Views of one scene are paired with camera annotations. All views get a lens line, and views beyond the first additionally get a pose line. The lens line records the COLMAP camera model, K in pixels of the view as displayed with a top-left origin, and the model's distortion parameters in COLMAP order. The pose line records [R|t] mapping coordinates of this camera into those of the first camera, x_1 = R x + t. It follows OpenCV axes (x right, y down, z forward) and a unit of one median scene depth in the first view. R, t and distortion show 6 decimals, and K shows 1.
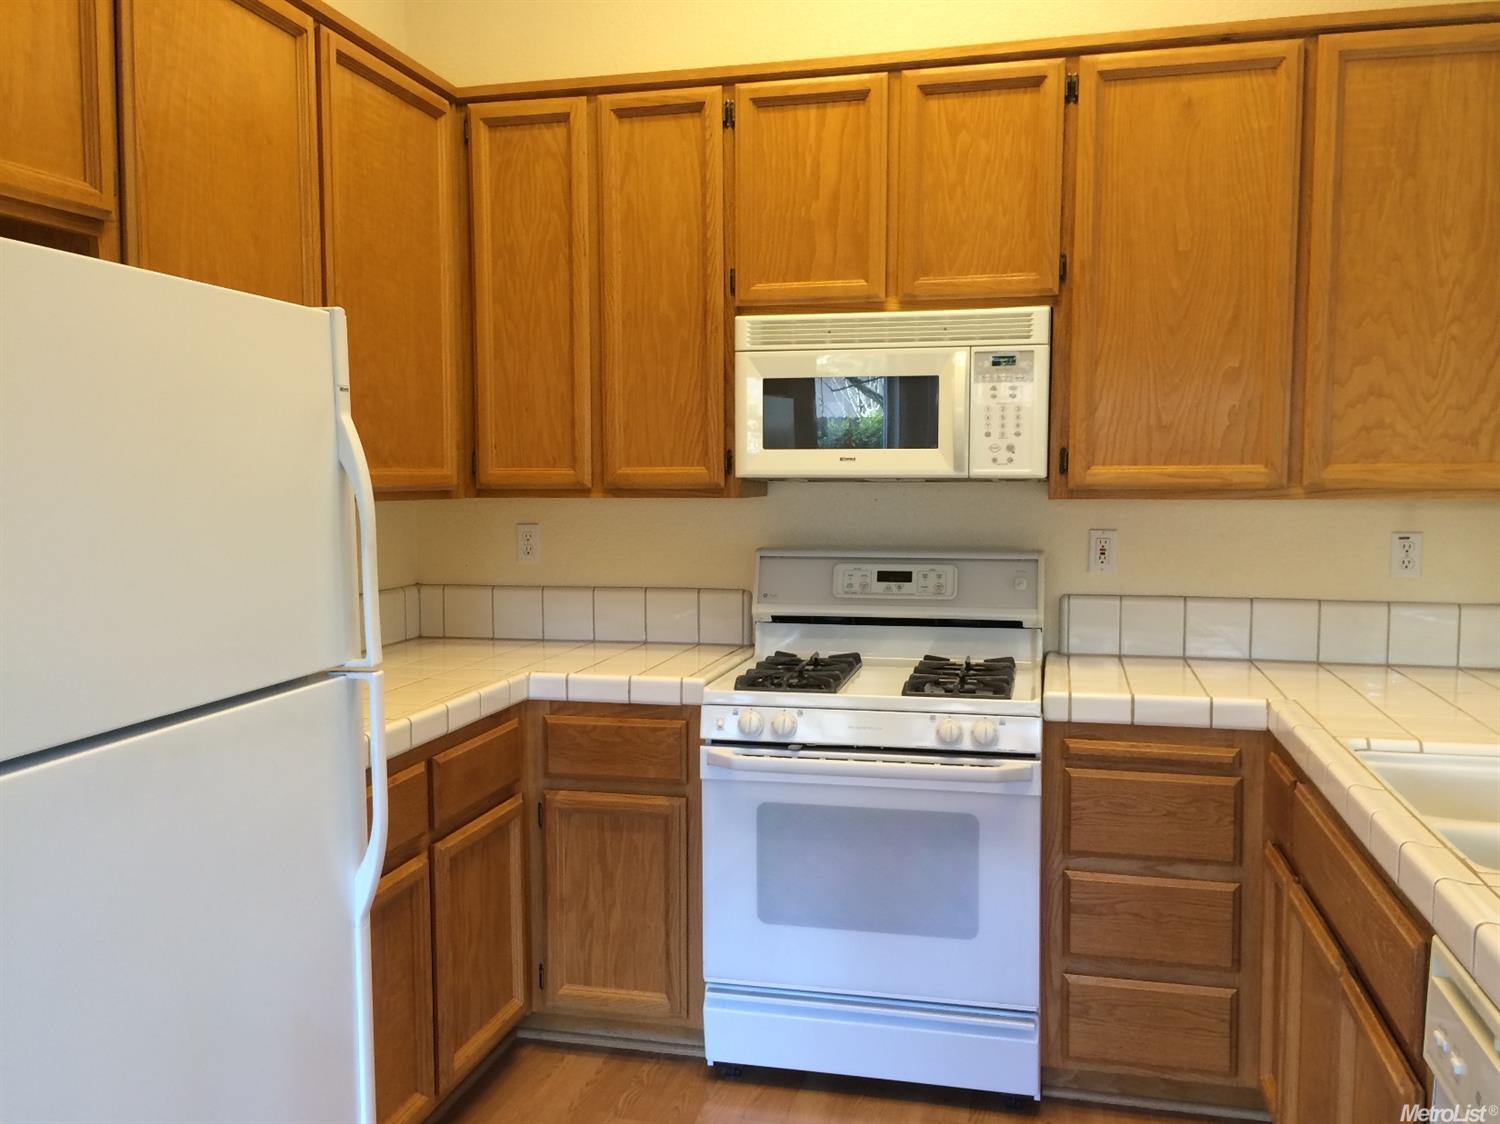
lens RADIAL K [[1271.4, 0, 750.0], [0, 1271.4, 562.0], [0, 0, 1]] dist [0.079654, -0.110100]
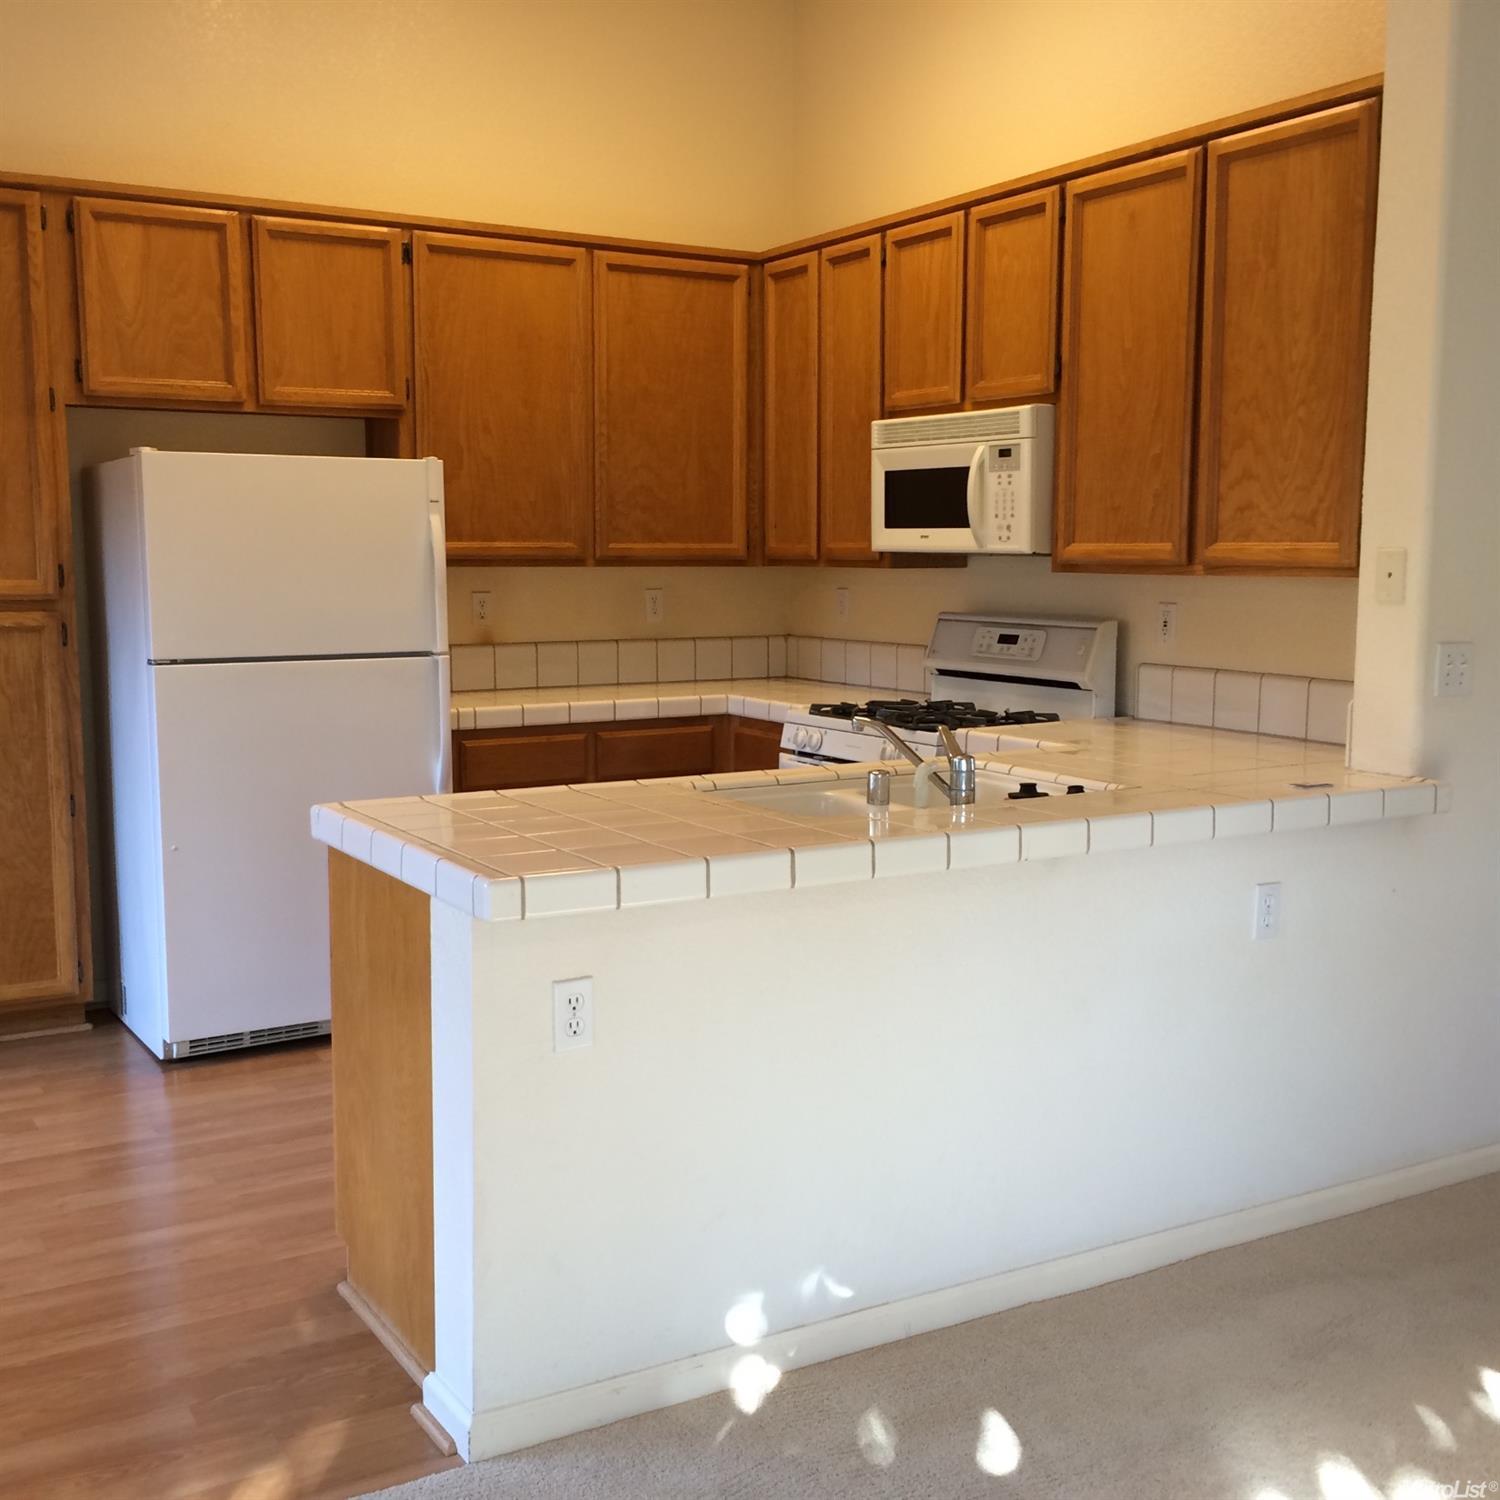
lens RADIAL K [[1715.6, 0, 750.0], [0, 1715.6, 750.0], [0, 0, 1]] dist [0.066160, -0.060864]
pose [[0.699311, 0.089193, -0.709231, 1.185485], [-0.053429, 0.995931, 0.072567, 0.012156], [0.712818, -0.012854, 0.701232, -0.280154]]
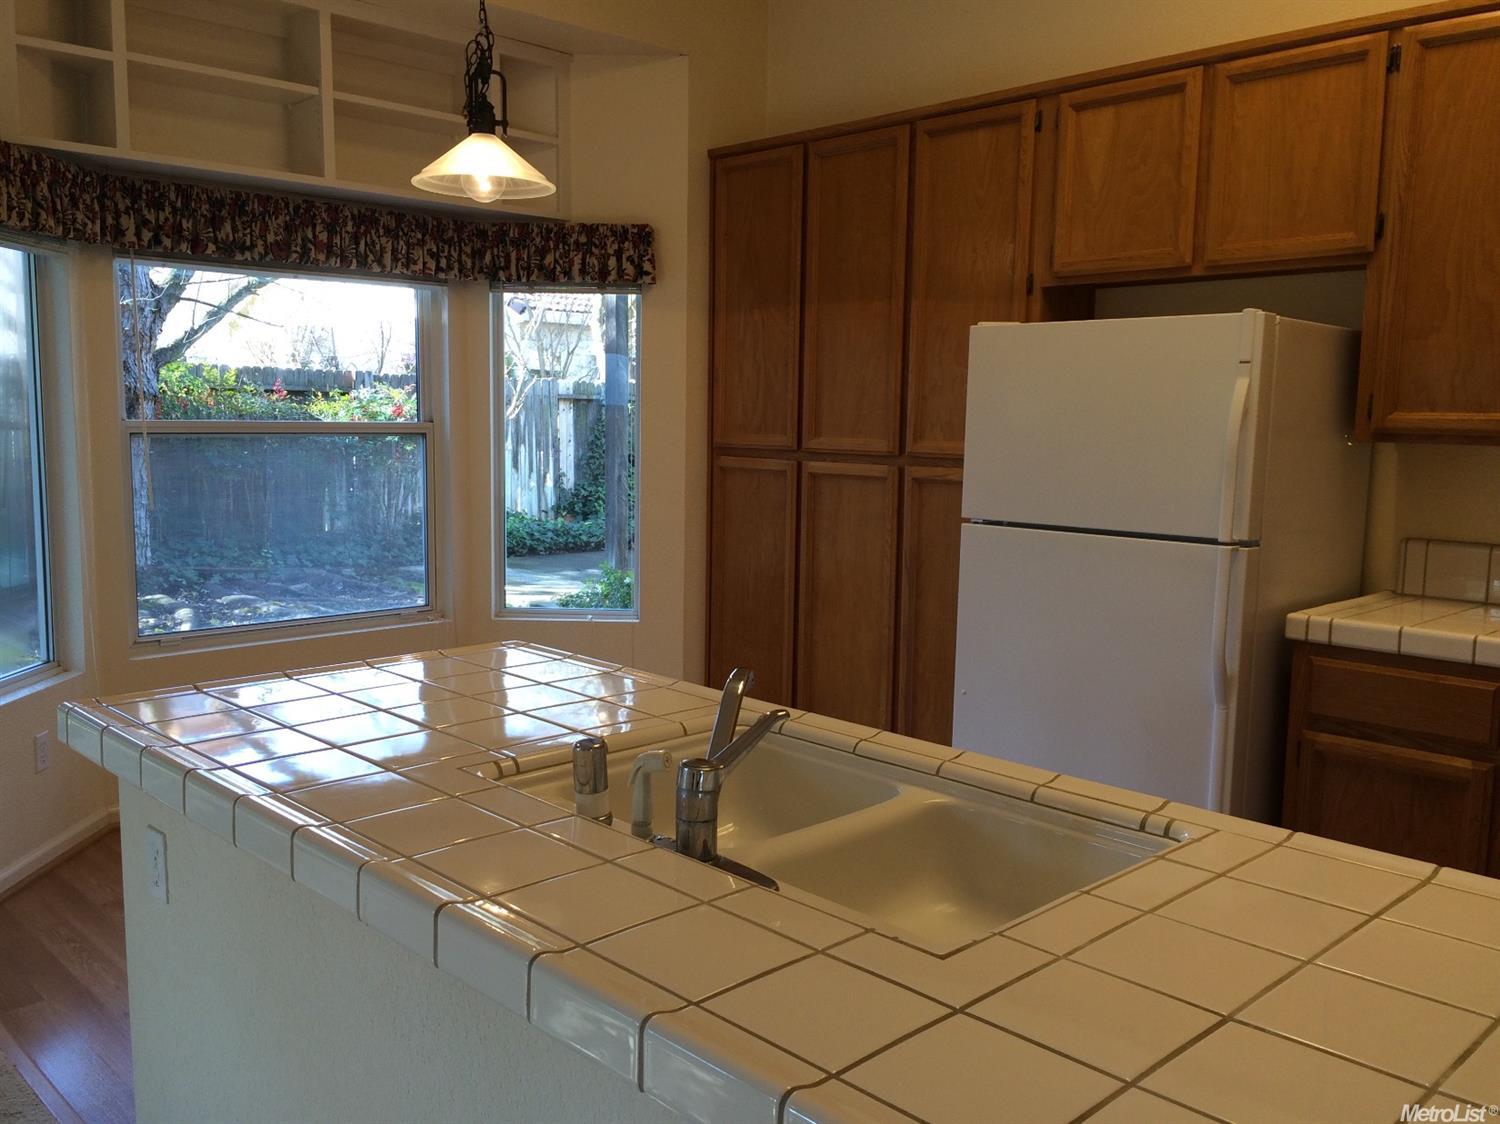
lens RADIAL K [[1271.4, 0, 750.0], [0, 1271.4, 562.0], [0, 0, 1]] dist [0.079654, -0.110100]
pose [[-0.538041, 0.091680, -0.837918, 0.876100], [-0.076424, 0.984668, 0.156809, -0.060431], [0.839447, 0.148407, -0.522785, 0.886144]]
